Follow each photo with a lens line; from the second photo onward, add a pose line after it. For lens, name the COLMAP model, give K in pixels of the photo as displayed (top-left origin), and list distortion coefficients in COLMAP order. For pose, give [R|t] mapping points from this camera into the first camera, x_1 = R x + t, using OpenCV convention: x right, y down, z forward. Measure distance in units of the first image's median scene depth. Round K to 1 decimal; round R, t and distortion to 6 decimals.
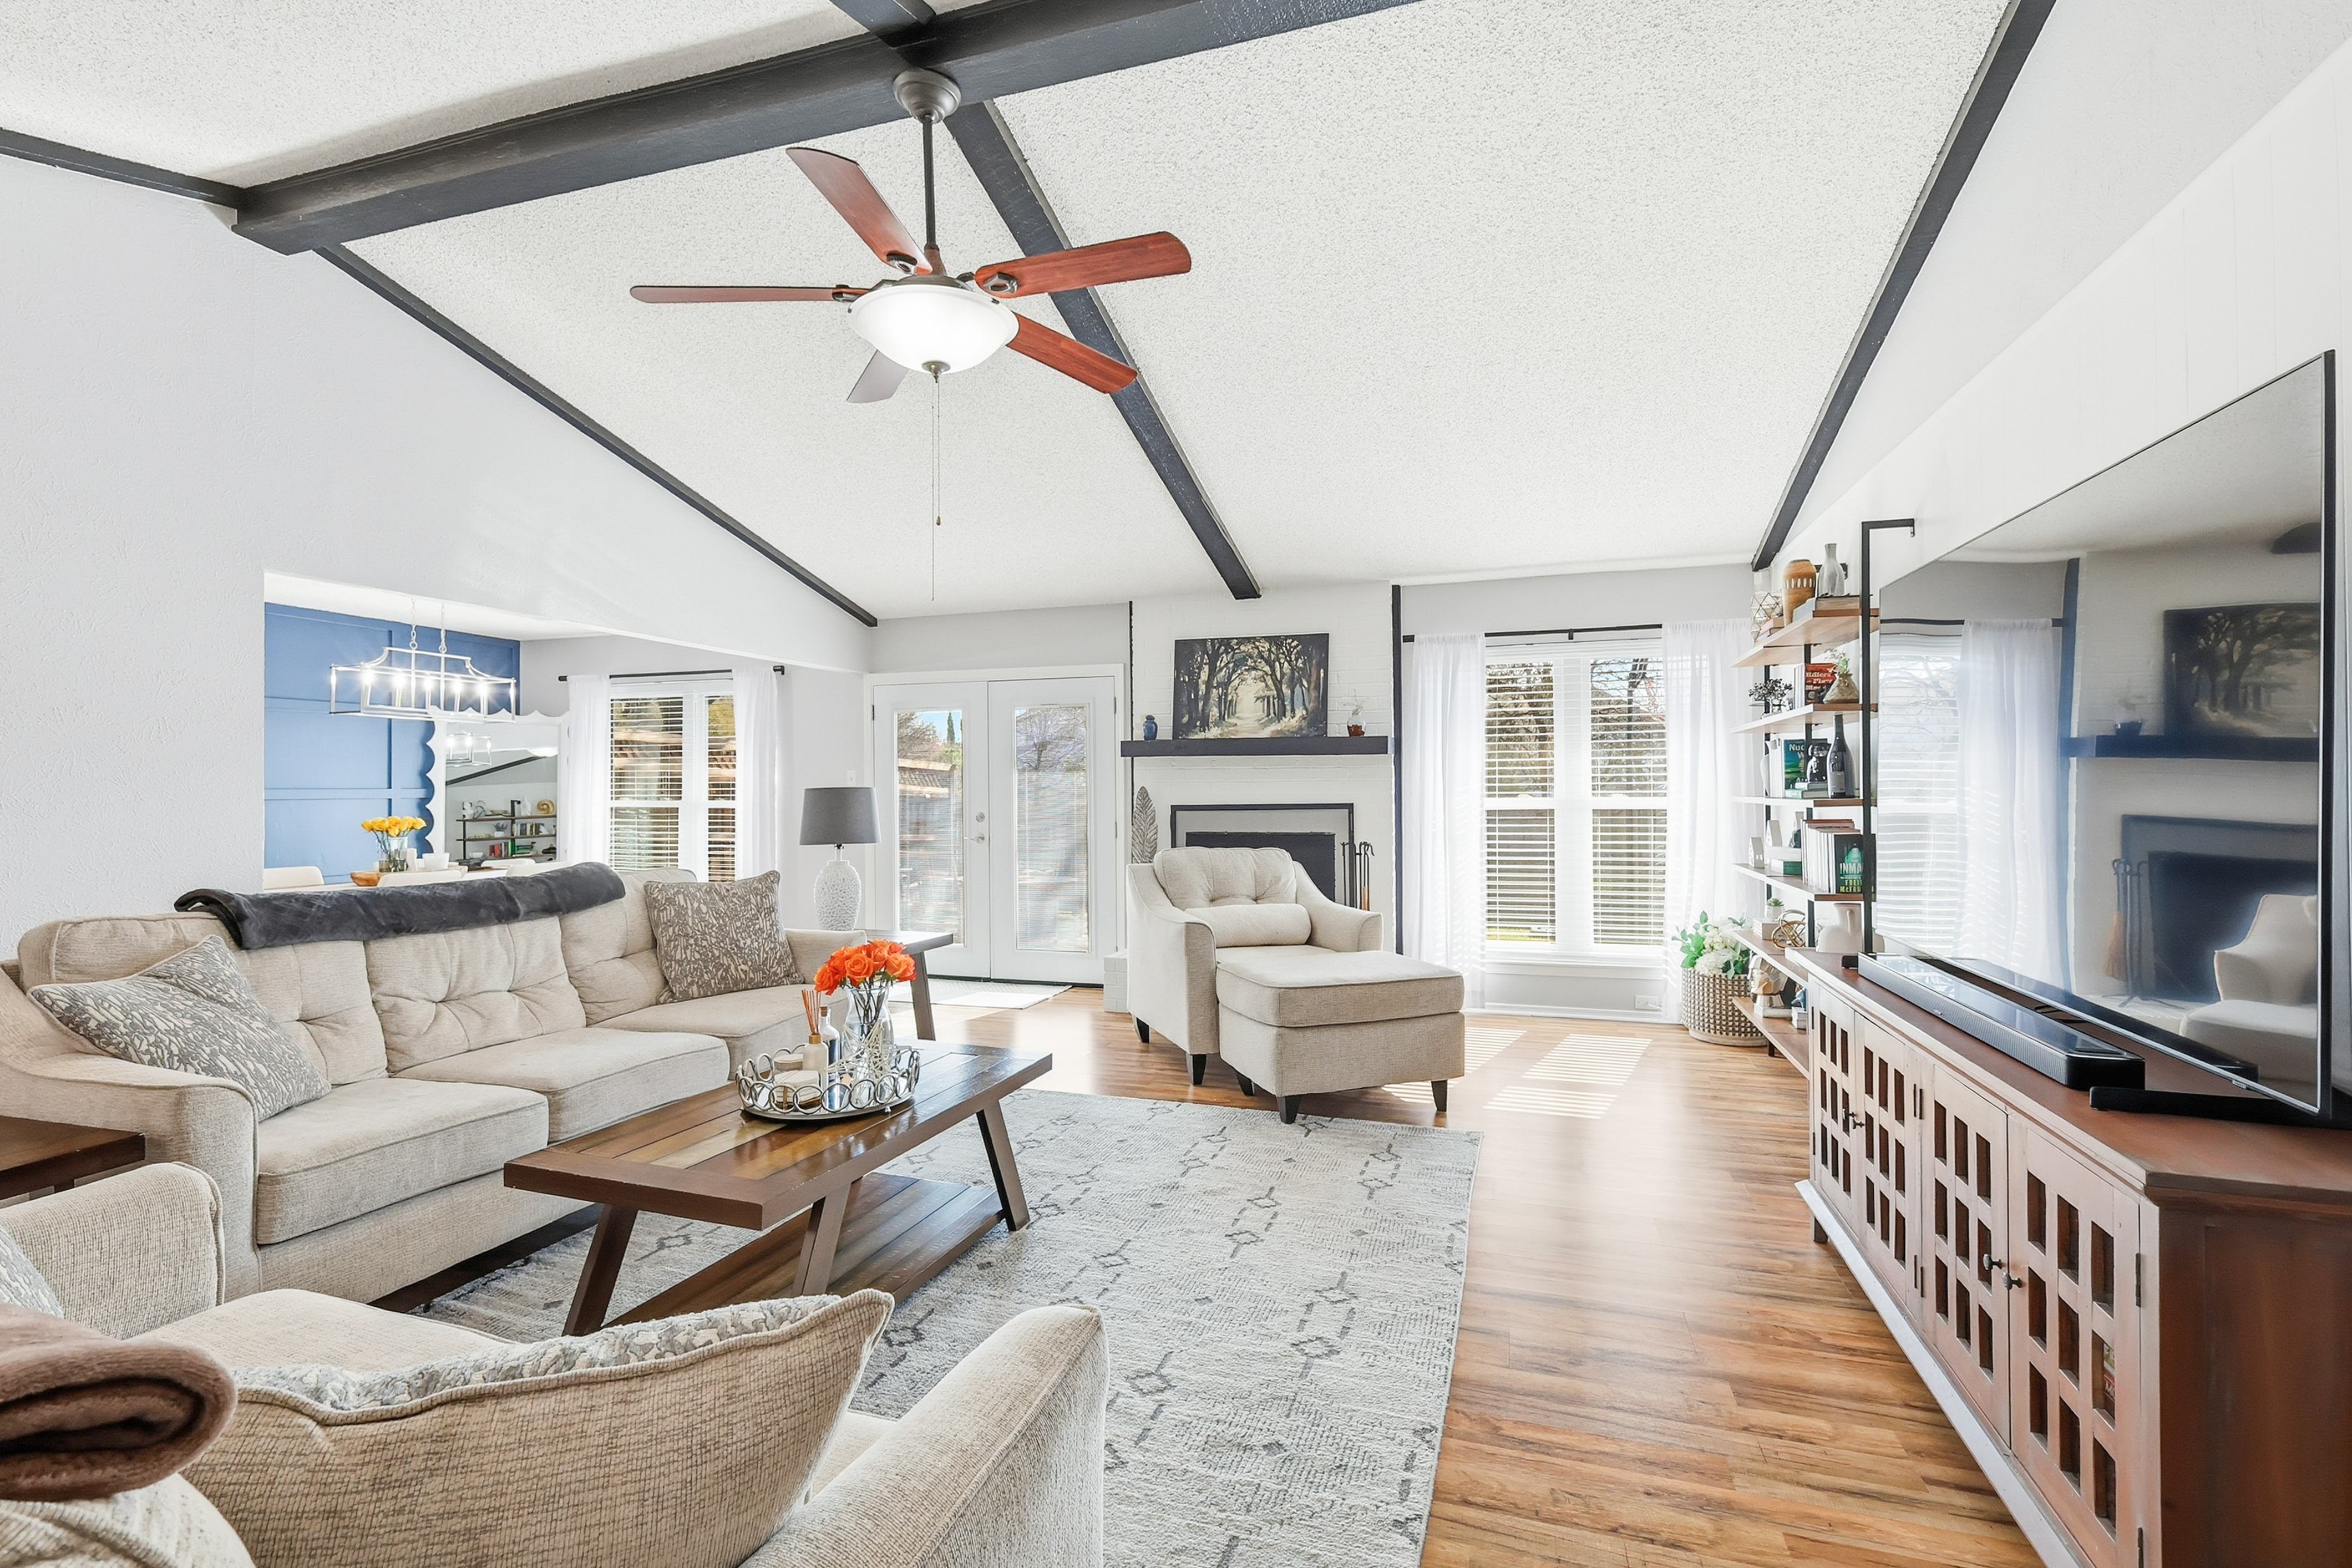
lens RADIAL K [[1036.4, 0, 1194.7], [0, 1036.4, 777.3], [0, 0, 1]] dist [-0.000489, 0.000188]
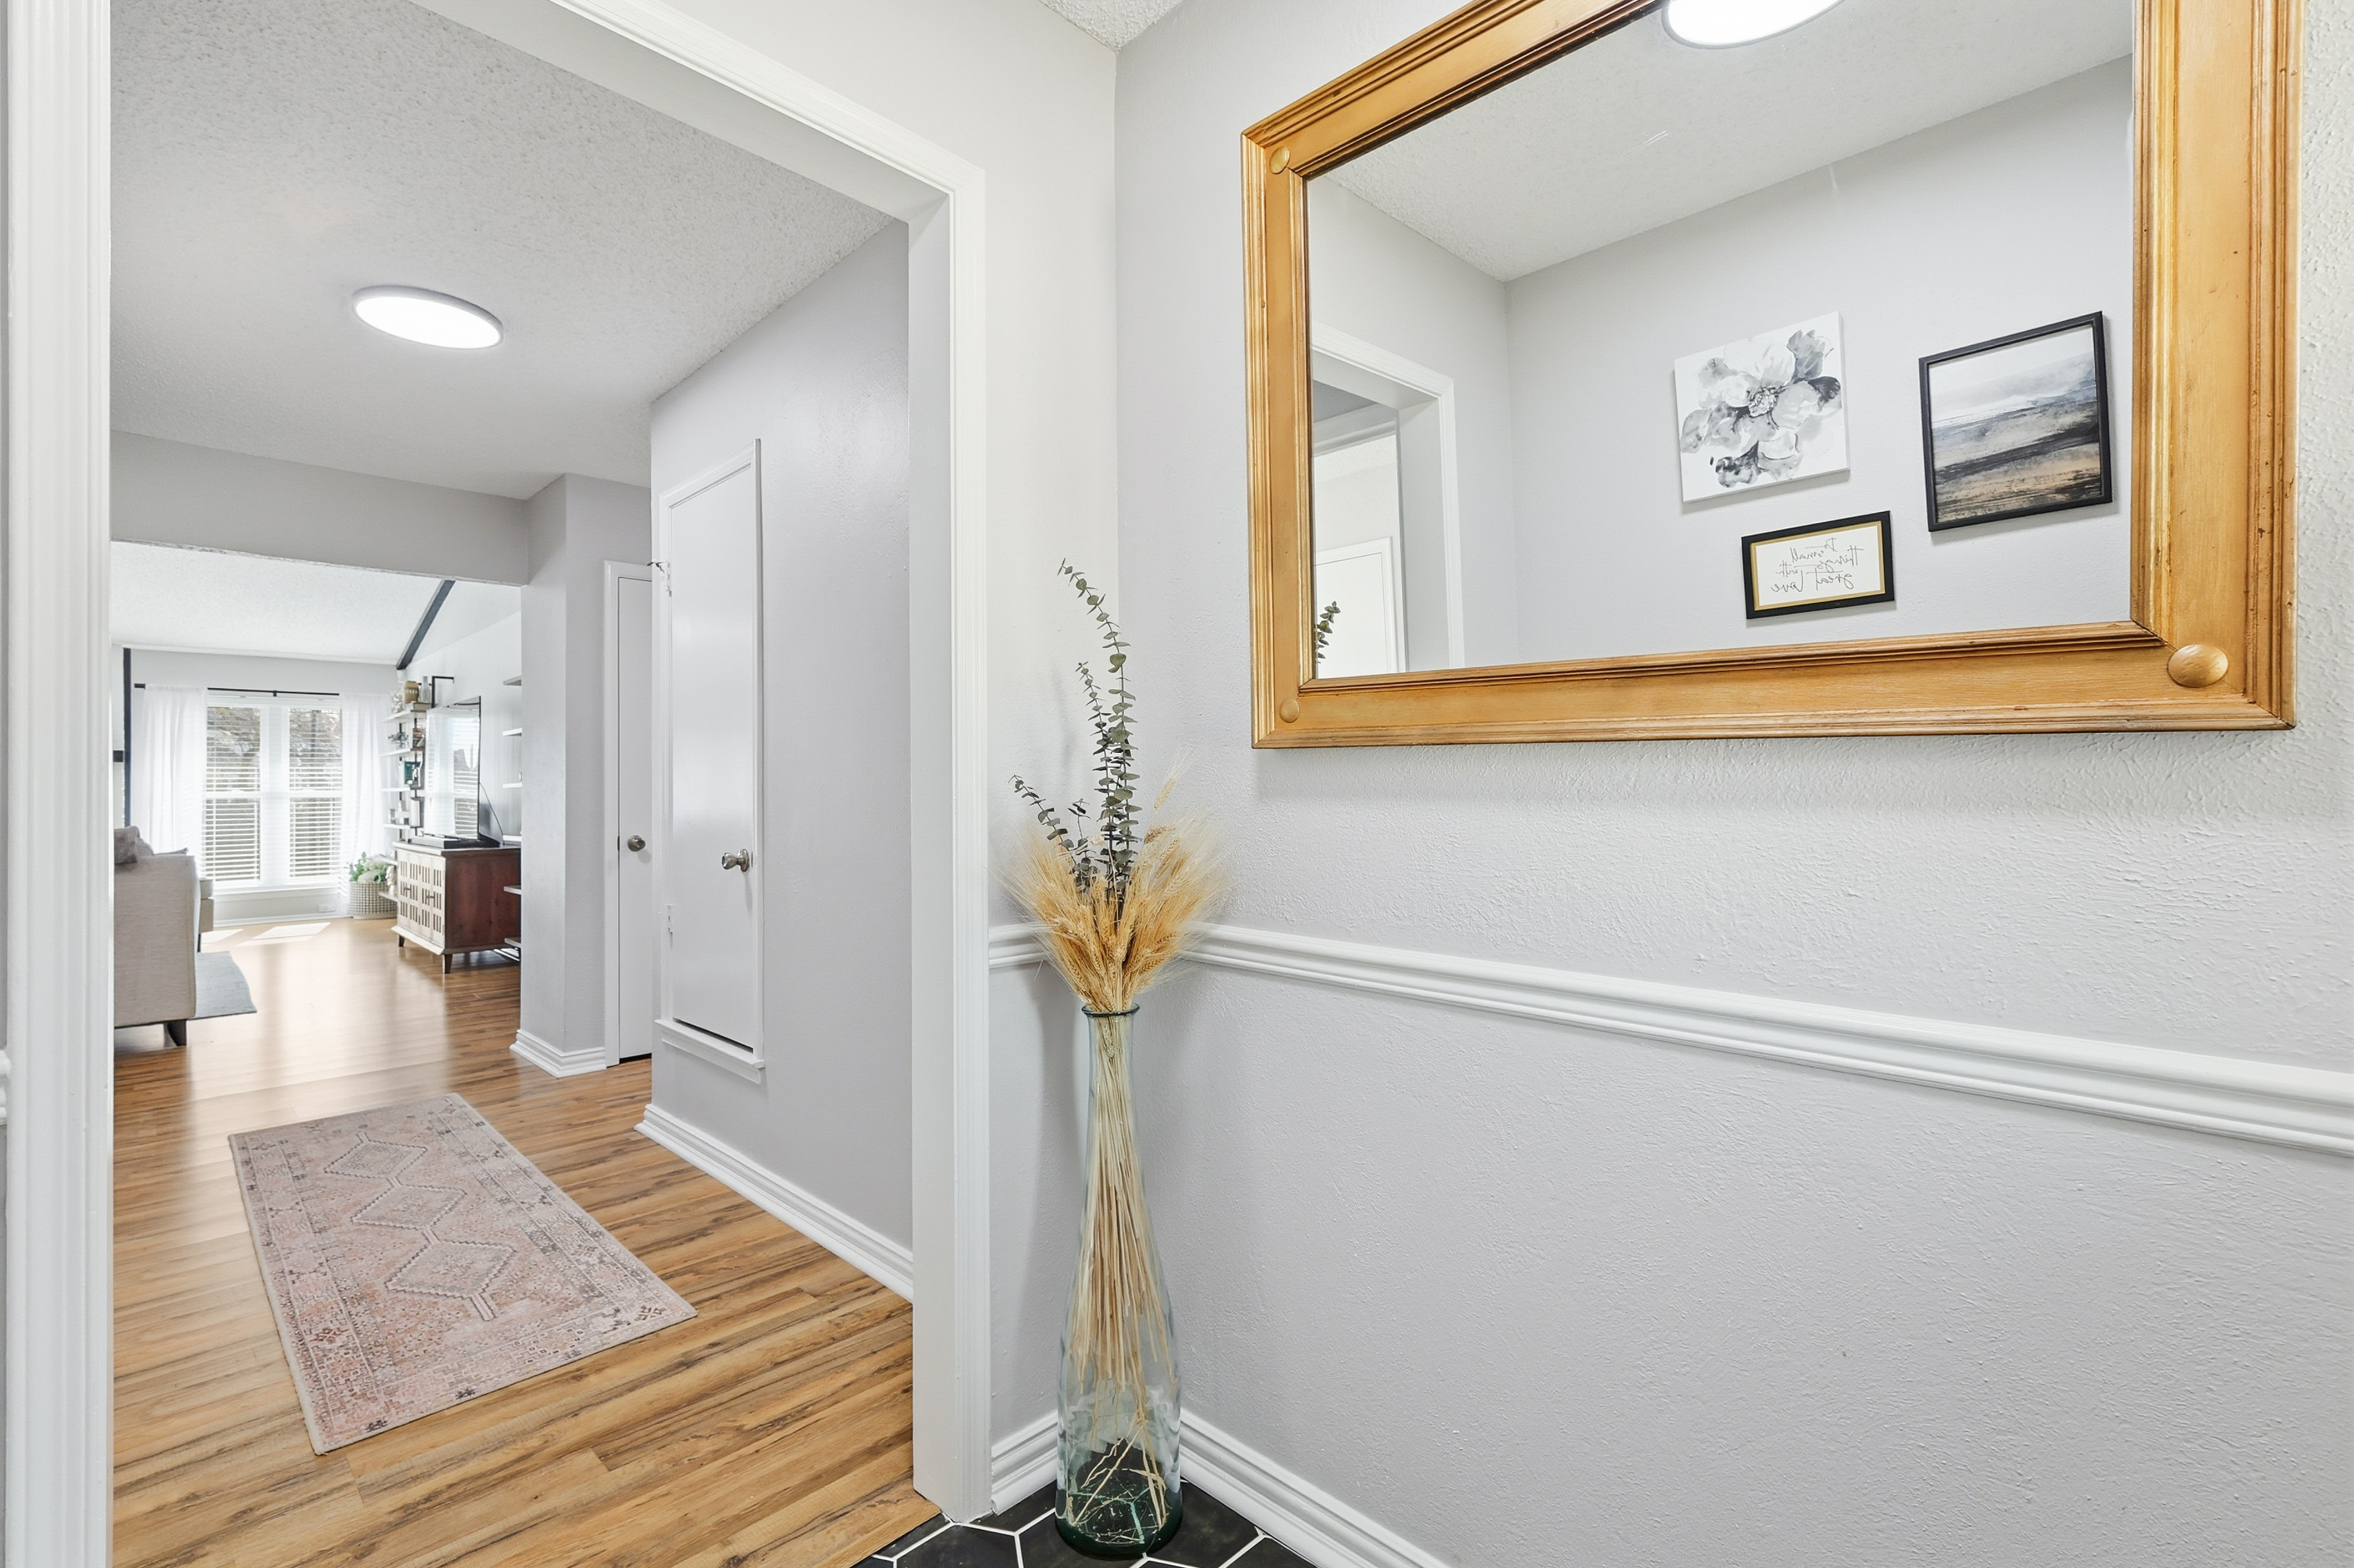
lens RADIAL K [[1037.2, 0, 1195.5], [0, 1037.2, 774.9], [0, 0, 1]] dist [-0.000489, 0.000188]
pose [[0.446024, 0.011543, 0.894947, -0.476841], [-0.000284, 0.999919, -0.012756, 0.014327], [-0.895021, 0.005436, 0.445991, -1.090847]]
